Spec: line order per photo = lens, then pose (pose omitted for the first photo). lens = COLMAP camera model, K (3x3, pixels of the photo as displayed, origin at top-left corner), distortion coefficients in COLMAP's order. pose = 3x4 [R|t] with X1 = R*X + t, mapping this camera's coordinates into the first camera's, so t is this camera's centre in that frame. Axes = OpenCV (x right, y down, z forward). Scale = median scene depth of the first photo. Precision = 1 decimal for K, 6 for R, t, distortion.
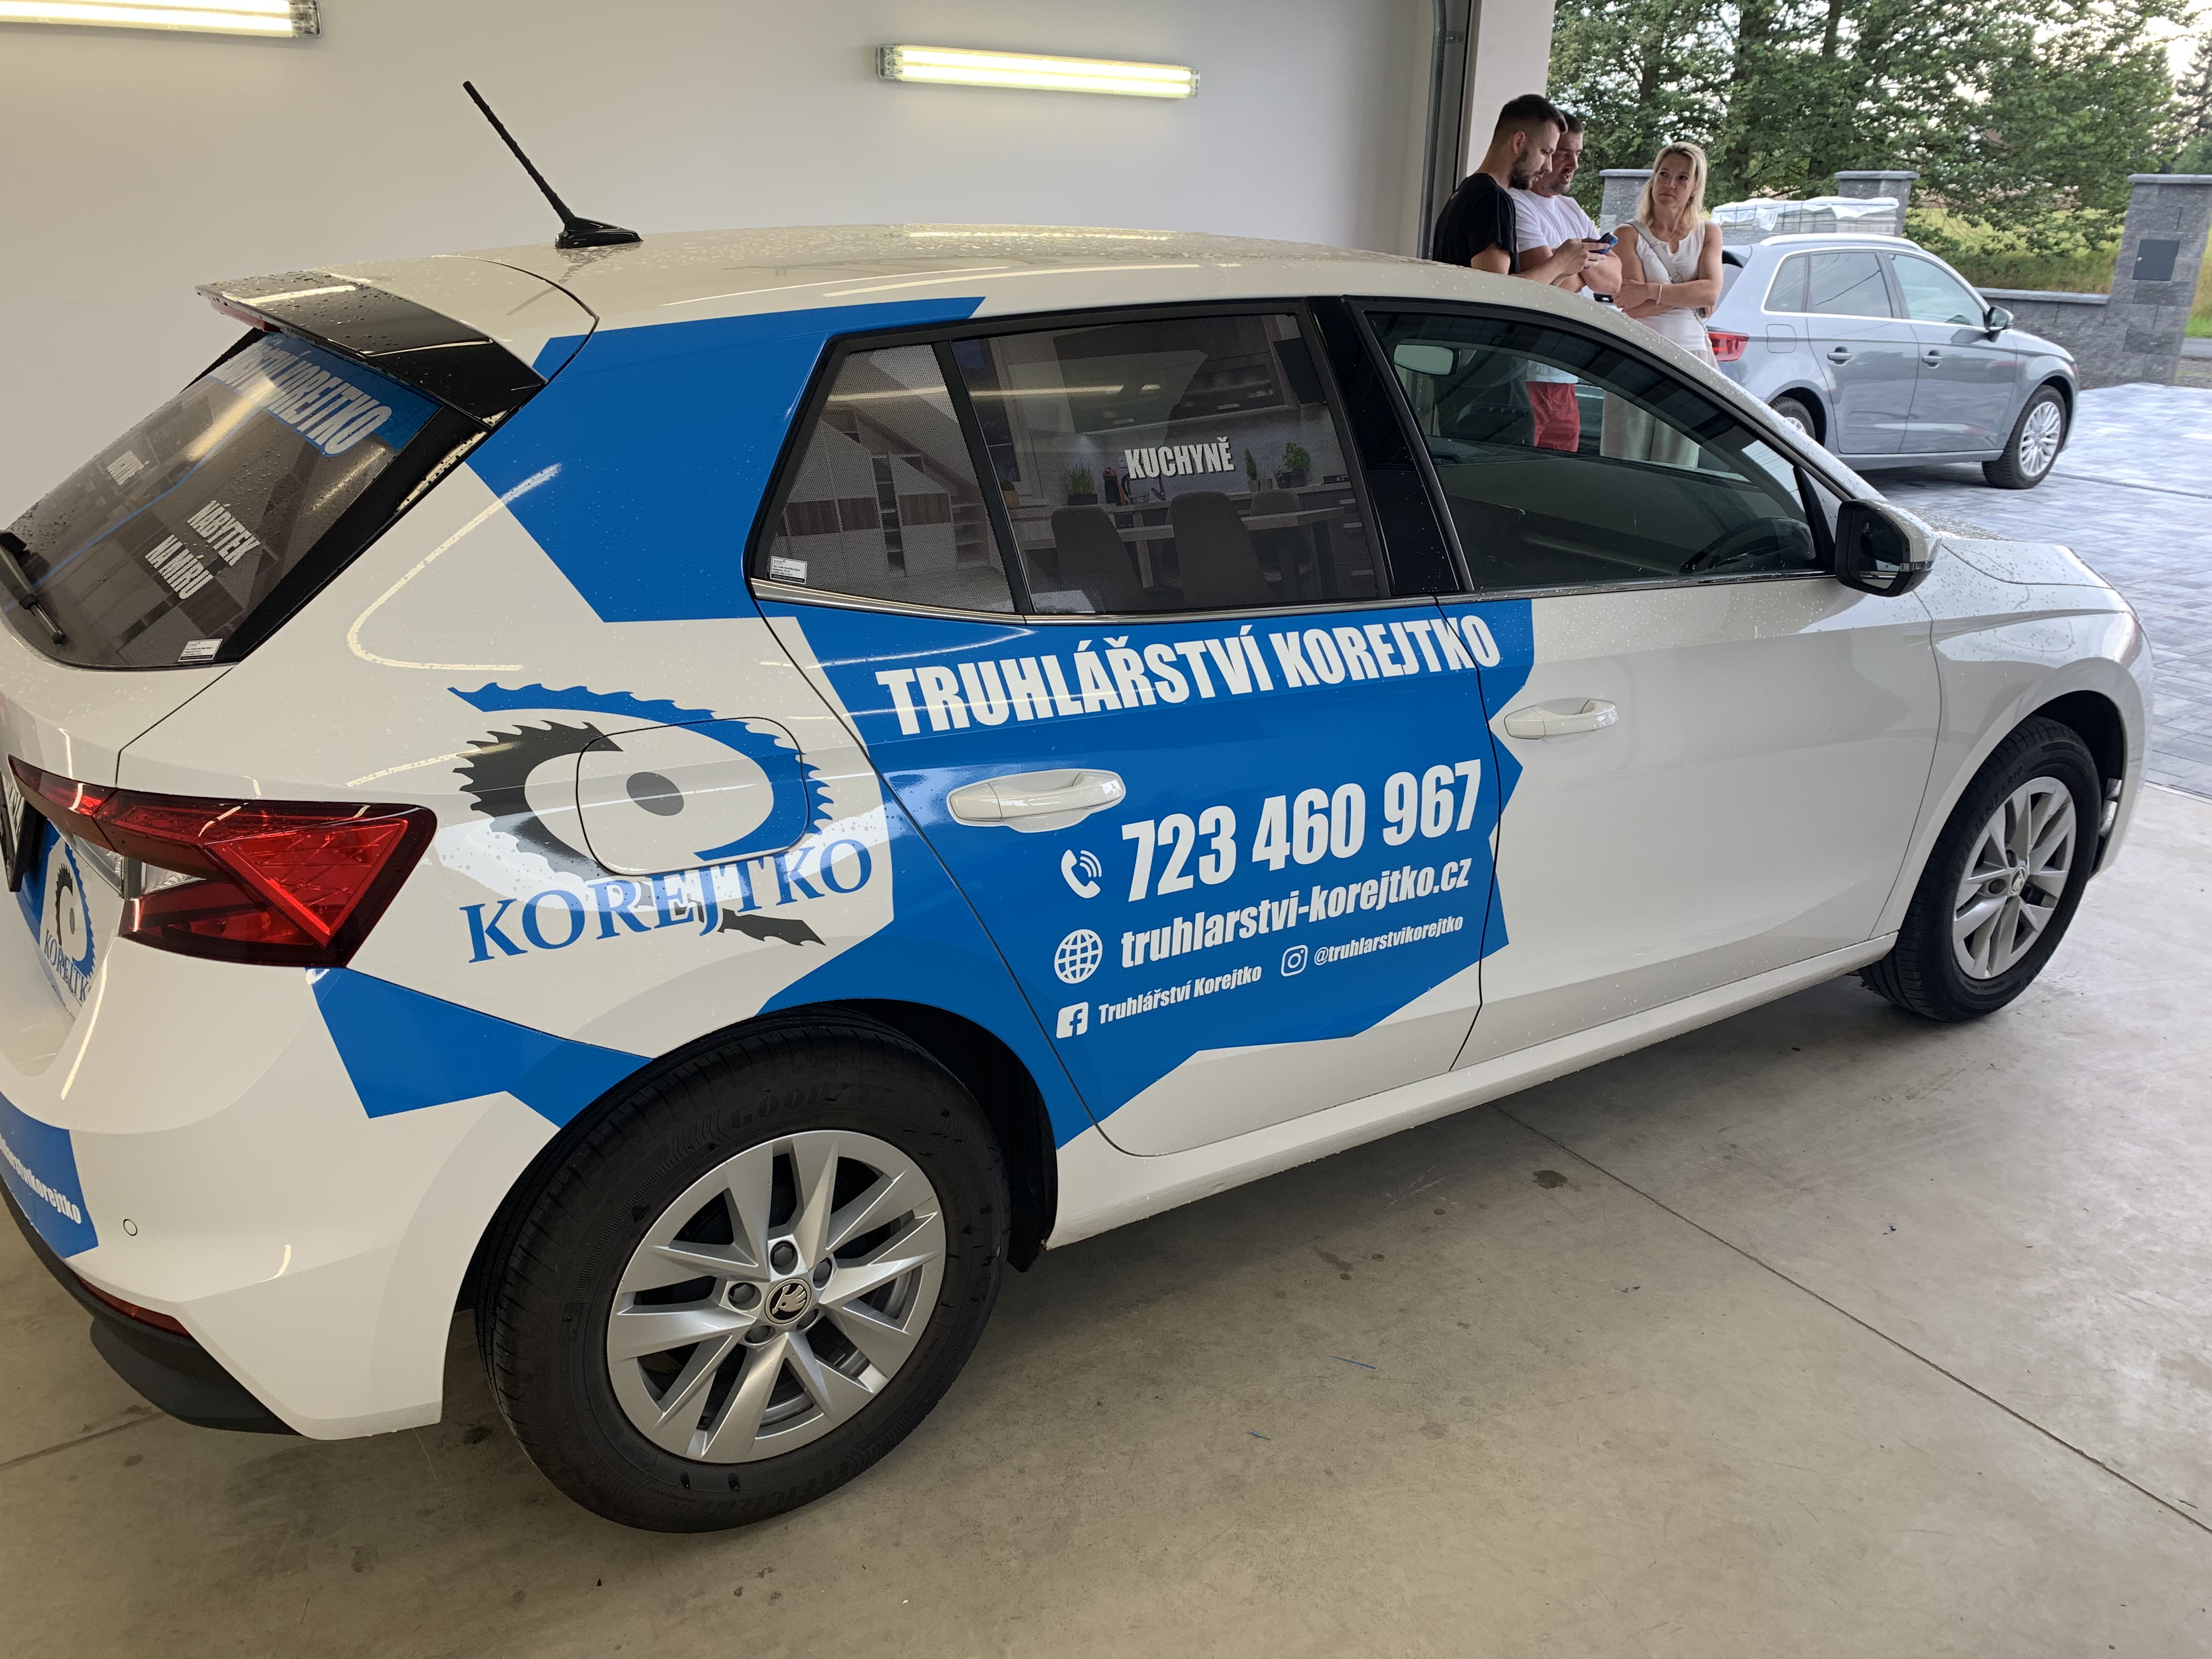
lens RADIAL K [[1678.4, 0, 1114.9], [0, 1678.4, 935.1], [0, 0, 1]] dist [0.018460, -0.012213]
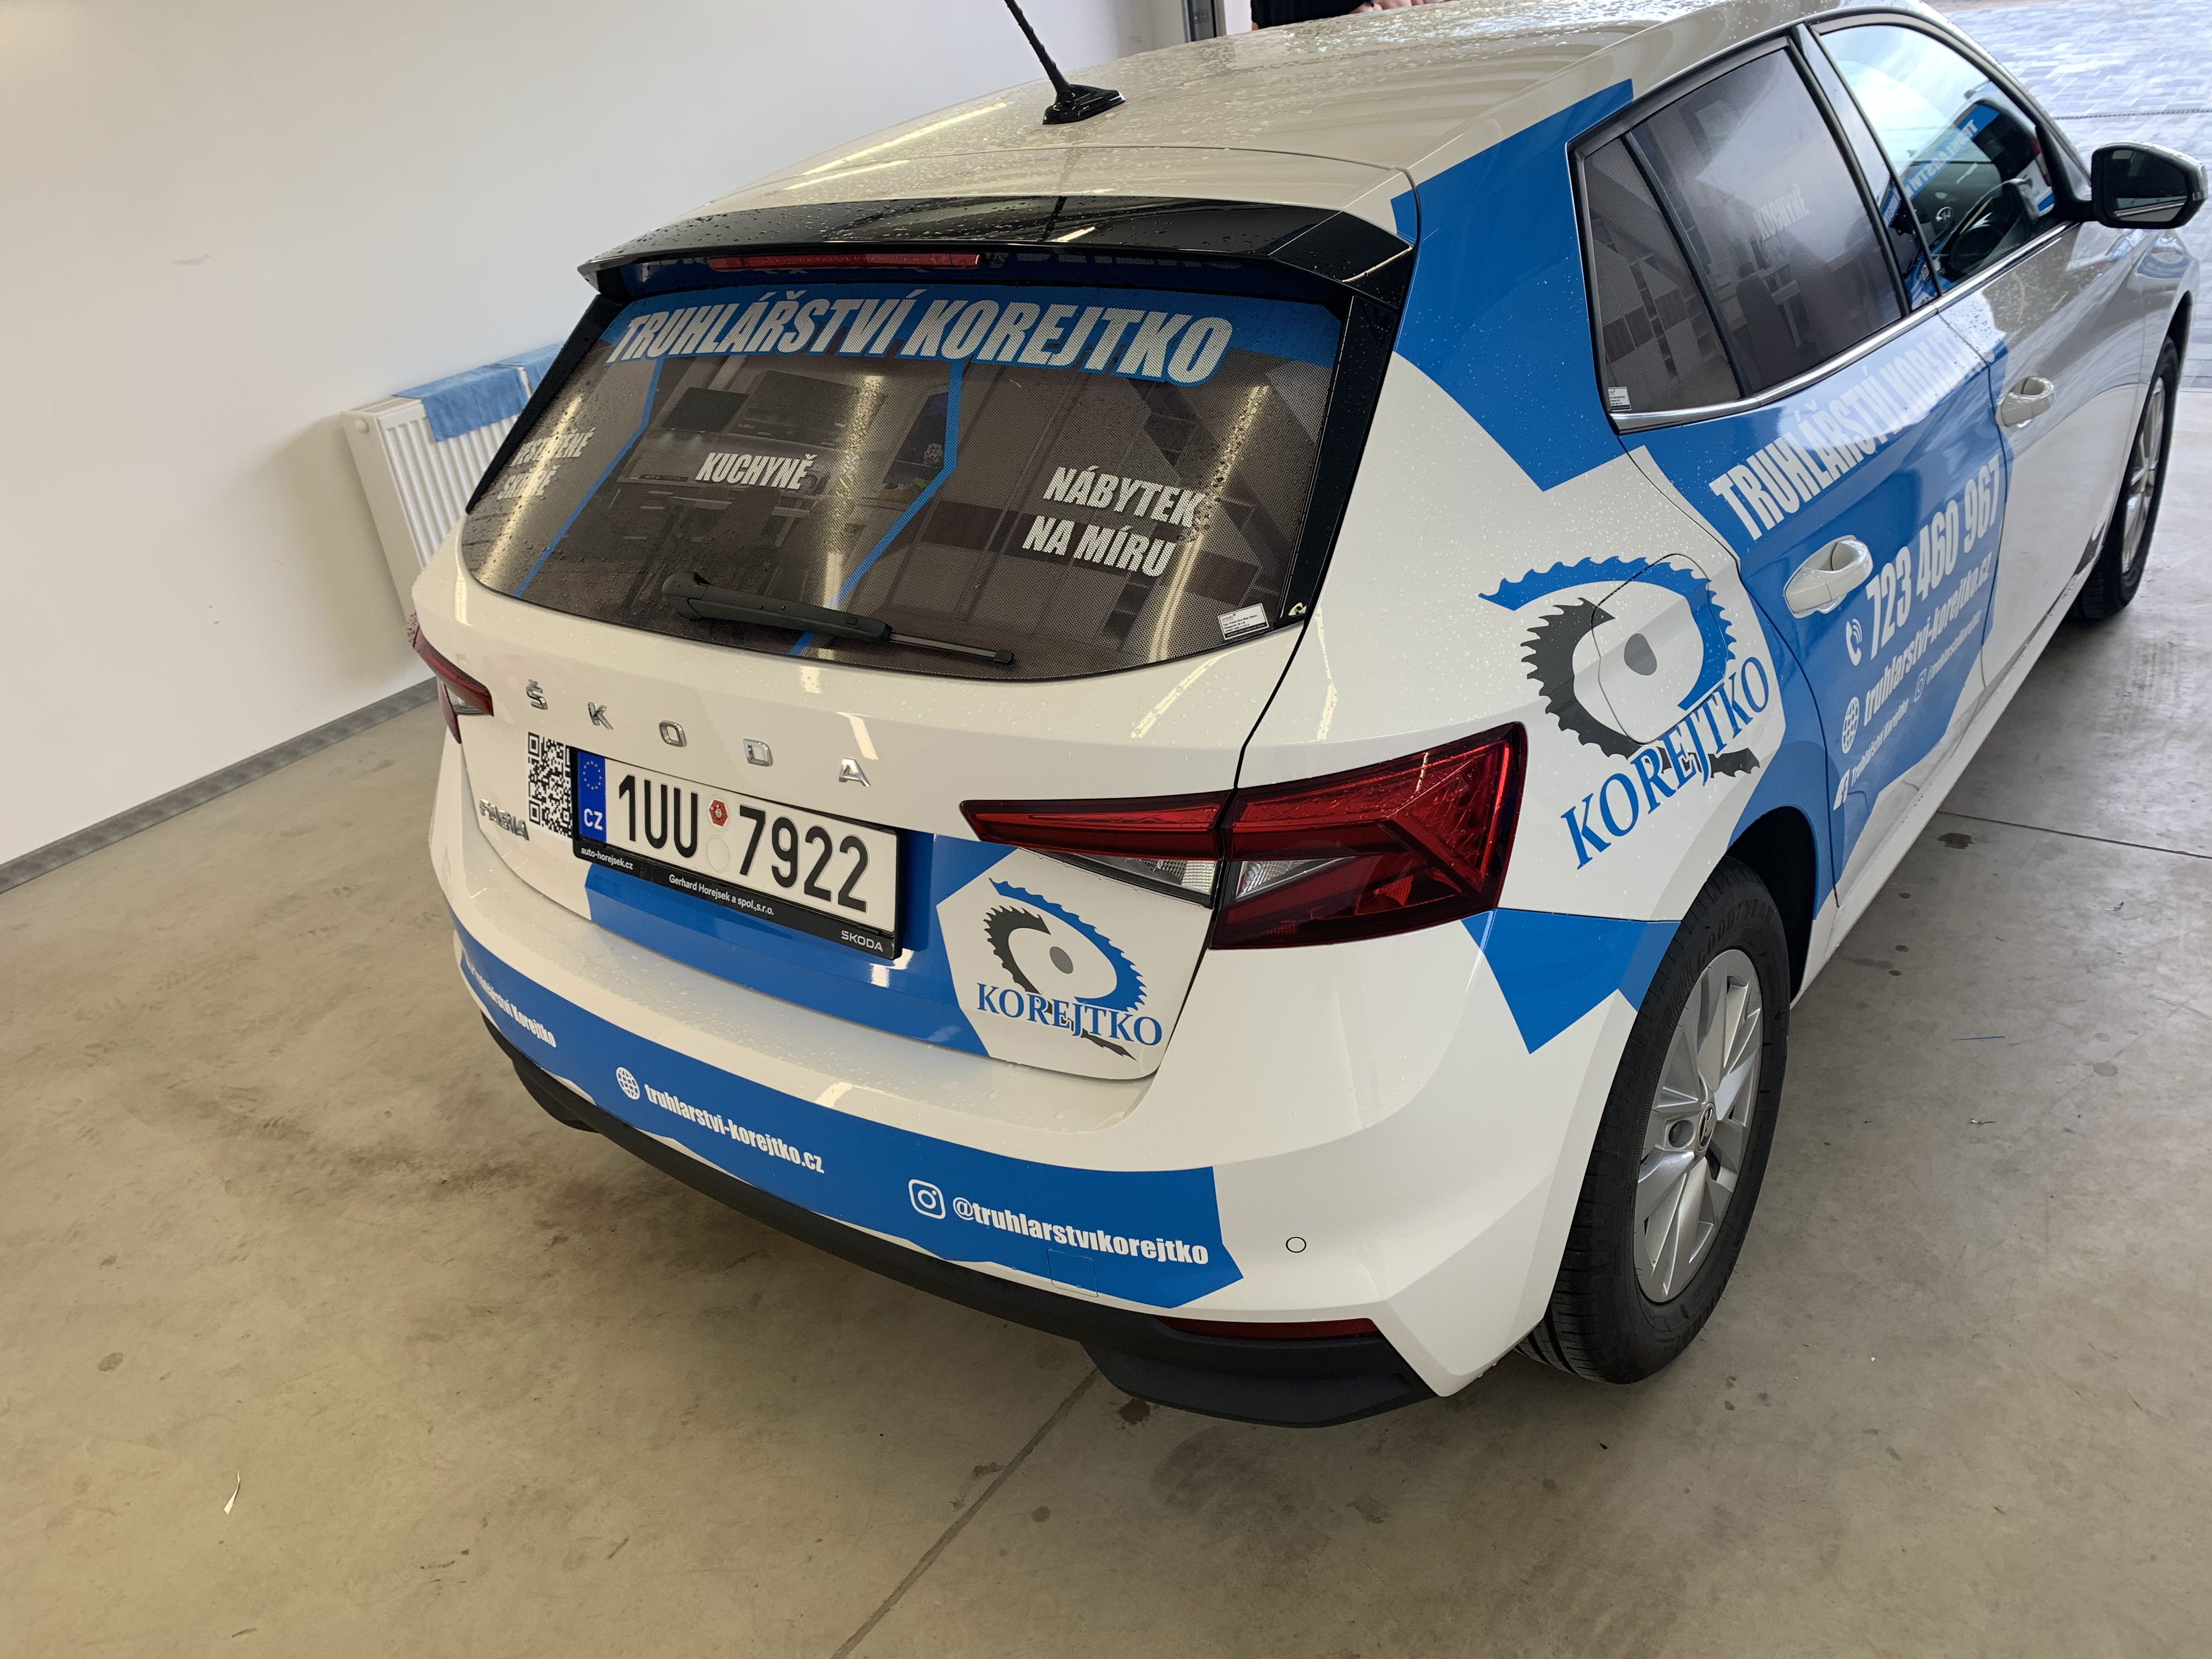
lens RADIAL K [[1705.5, 0, 1106.0], [0, 1705.5, 966.7], [0, 0, 1]] dist [0.004235, -0.070009]
pose [[0.937066, -0.294363, 0.187769, -0.778559], [0.270313, 0.952023, 0.143469, -0.133515], [-0.220993, -0.083684, 0.971679, 0.102450]]
